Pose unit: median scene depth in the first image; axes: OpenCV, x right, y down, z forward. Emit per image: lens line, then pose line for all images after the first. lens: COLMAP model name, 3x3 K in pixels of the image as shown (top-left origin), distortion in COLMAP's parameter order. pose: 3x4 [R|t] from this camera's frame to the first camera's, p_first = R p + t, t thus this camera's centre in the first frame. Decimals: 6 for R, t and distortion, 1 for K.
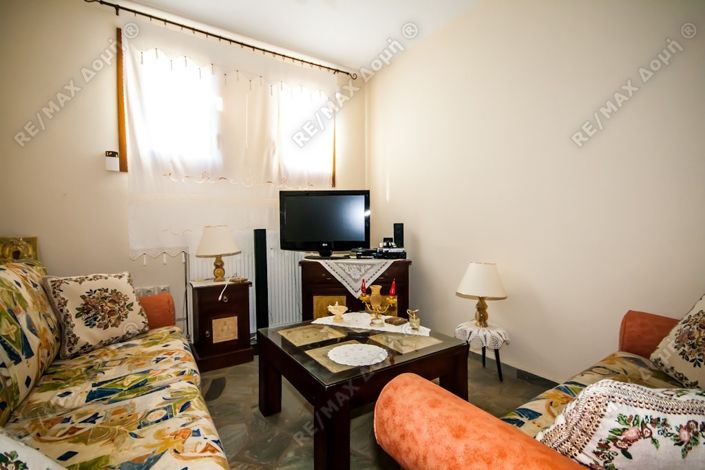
lens RADIAL K [[329.8, 0, 357.2], [0, 329.8, 237.3], [0, 0, 1]] dist [-0.004645, -0.003799]
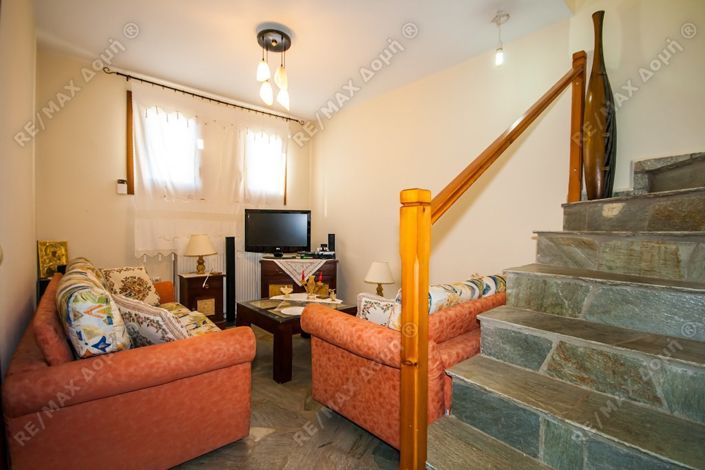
lens RADIAL K [[329.8, 0, 355.5], [0, 329.8, 237.7], [0, 0, 1]] dist [-0.004645, -0.003799]
pose [[0.989631, 0.015775, 0.142763, 0.030232], [-0.015294, 0.999873, -0.004464, -0.025042], [-0.142815, 0.002235, 0.989747, -0.480576]]
